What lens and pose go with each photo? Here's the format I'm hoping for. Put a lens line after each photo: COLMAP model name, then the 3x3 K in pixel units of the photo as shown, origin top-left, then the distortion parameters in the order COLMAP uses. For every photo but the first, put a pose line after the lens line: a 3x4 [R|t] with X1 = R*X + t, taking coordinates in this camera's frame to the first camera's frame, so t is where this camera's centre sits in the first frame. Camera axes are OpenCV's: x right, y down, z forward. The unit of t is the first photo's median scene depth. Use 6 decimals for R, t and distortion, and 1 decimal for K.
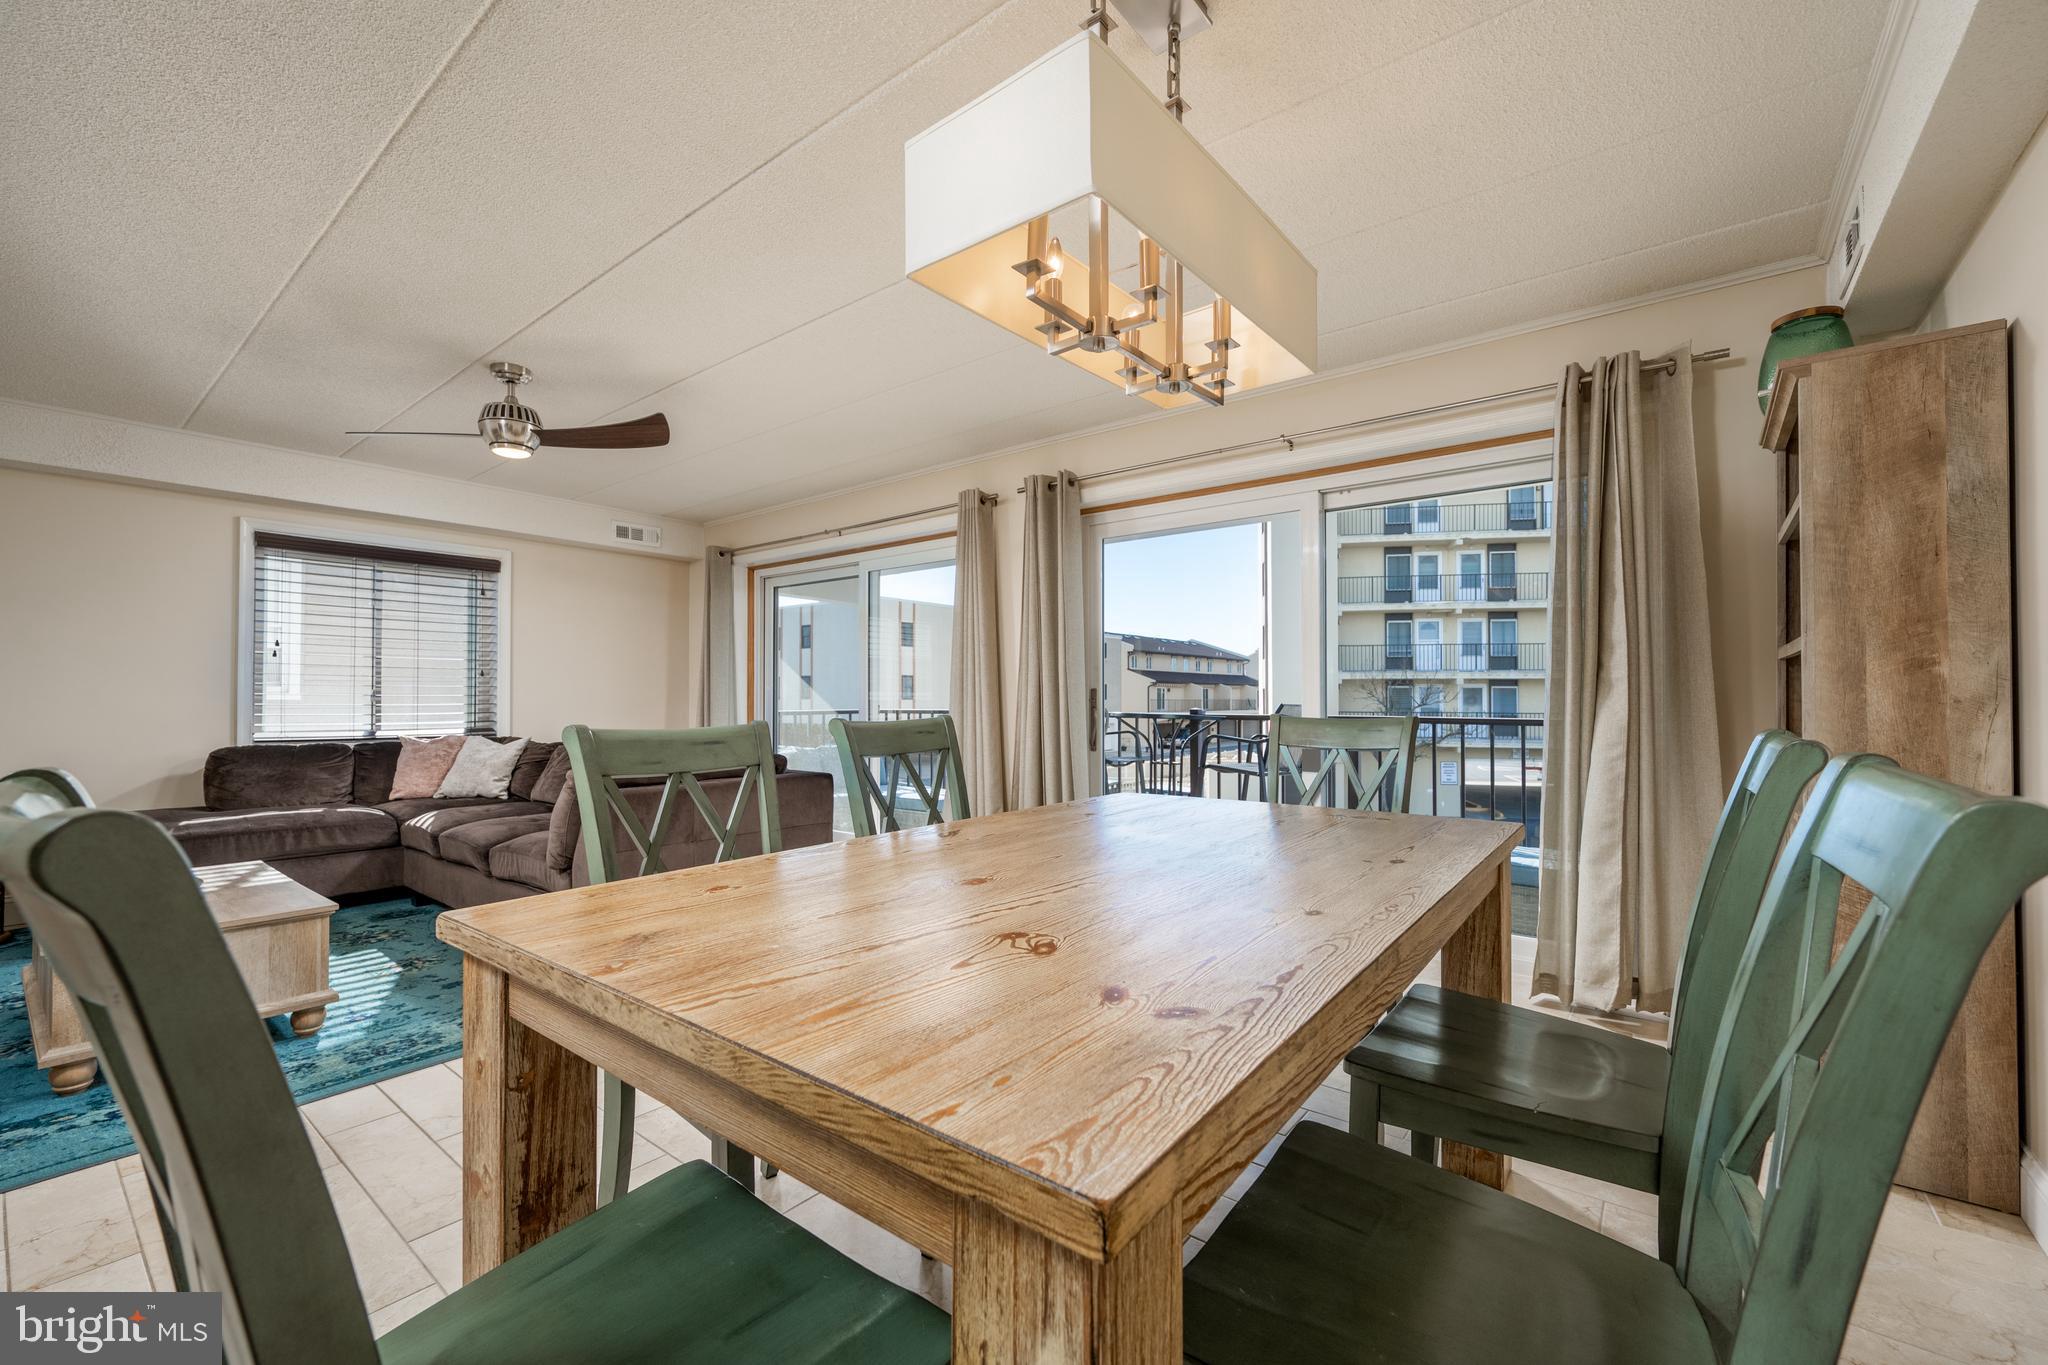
lens RADIAL K [[820.0, 0, 1029.3], [0, 820.0, 685.9], [0, 0, 1]] dist [-0.003585, 0.000628]
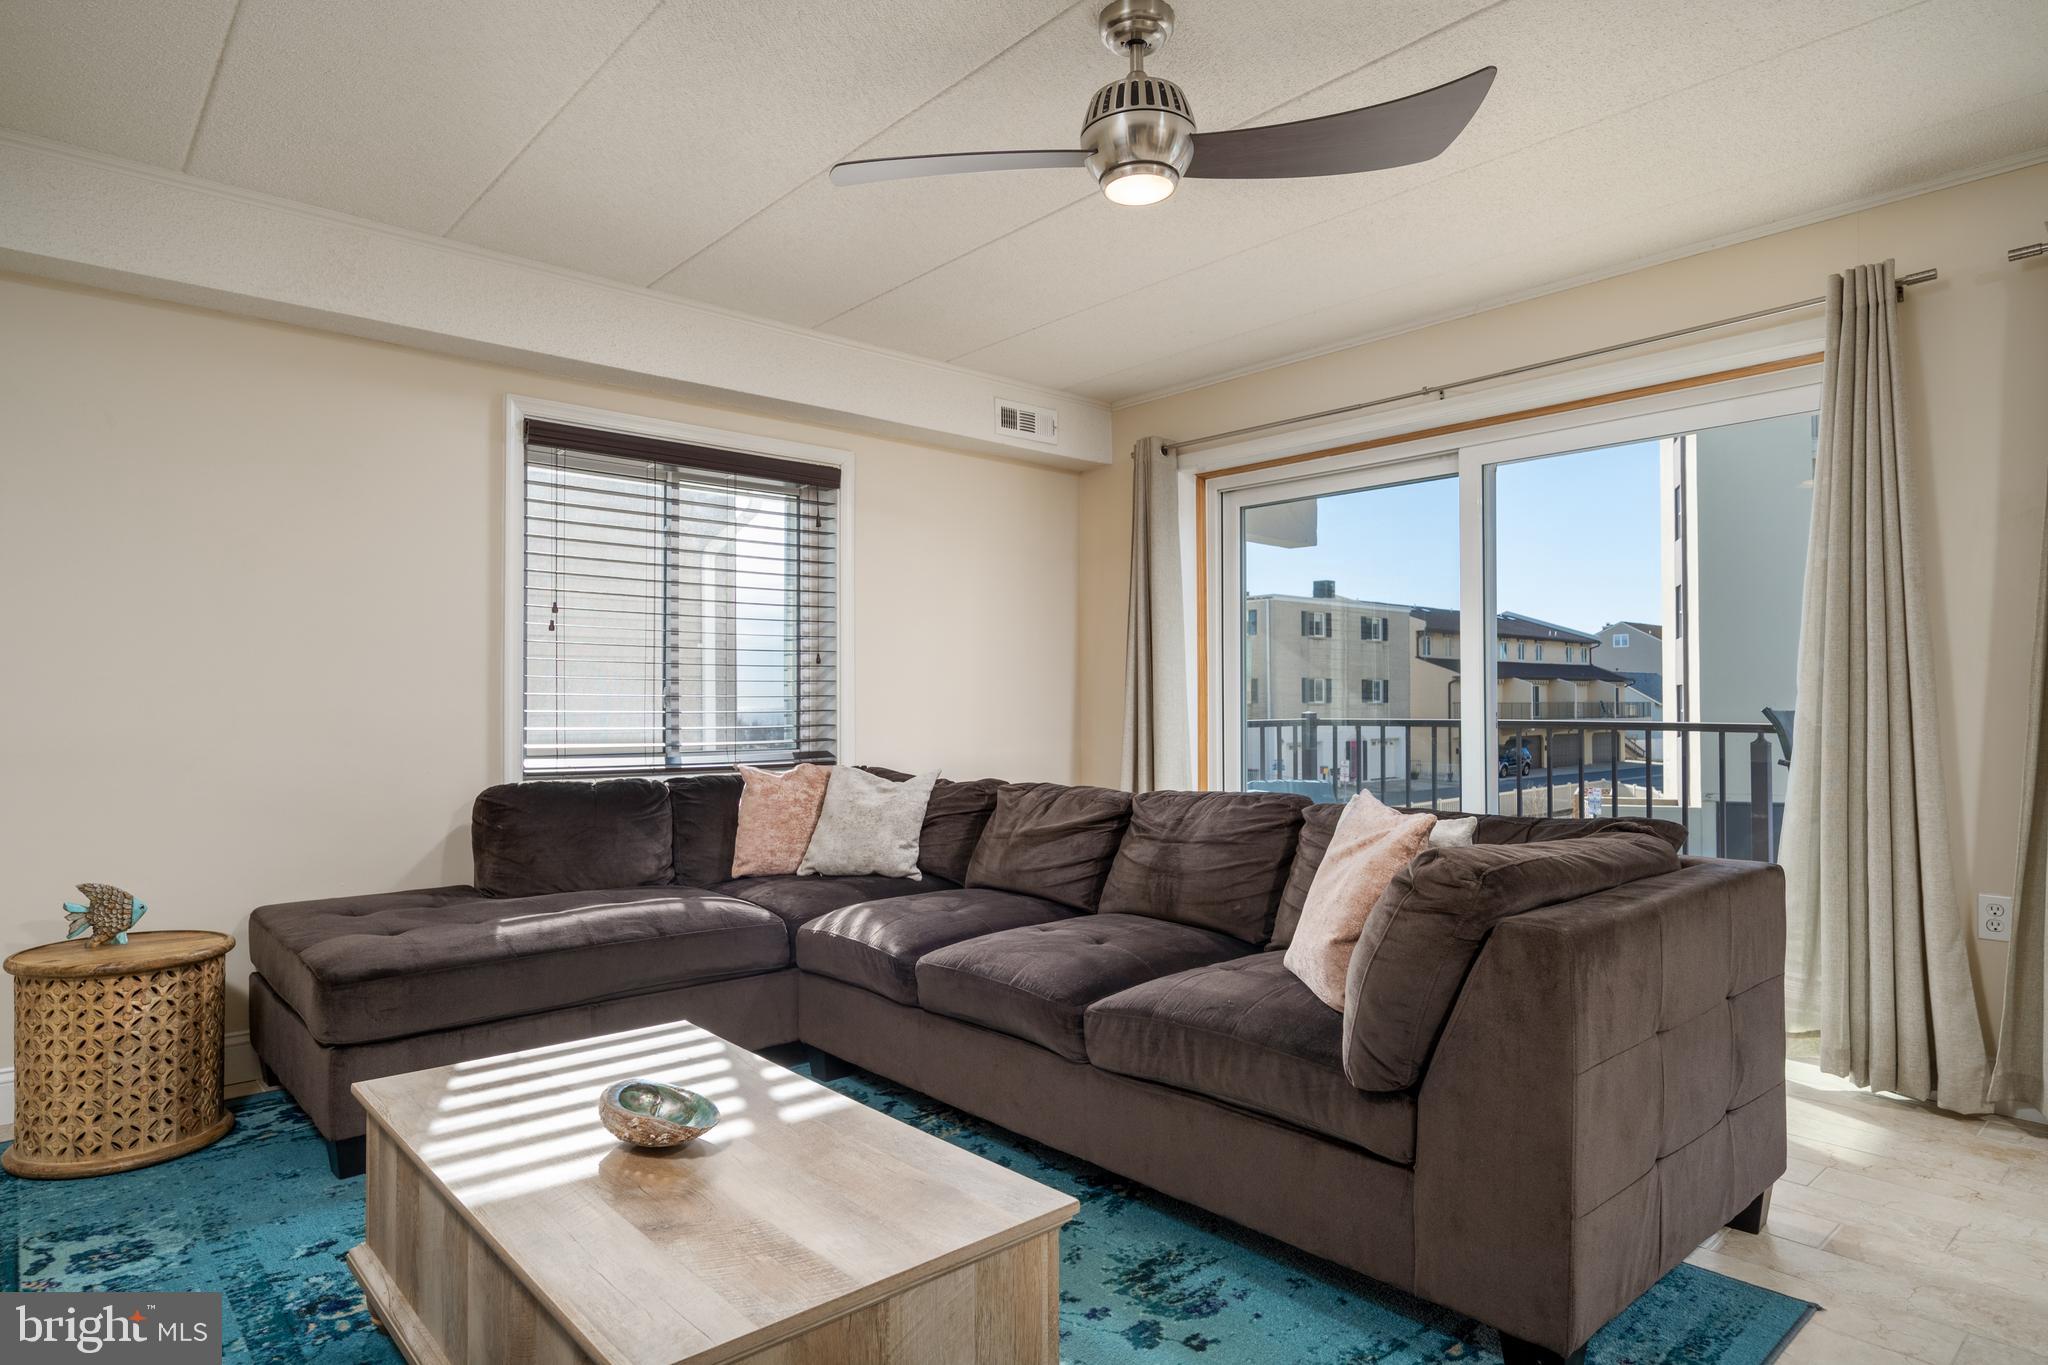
lens RADIAL K [[1149.0, 0, 1013.1], [0, 1149.0, 694.9], [0, 0, 1]] dist [-0.024965, -0.003298]
pose [[0.983269, -0.004045, -0.182114, -0.425485], [0.005685, 0.999948, 0.008482, 0.004606], [0.182070, -0.009375, 0.983241, 0.235897]]
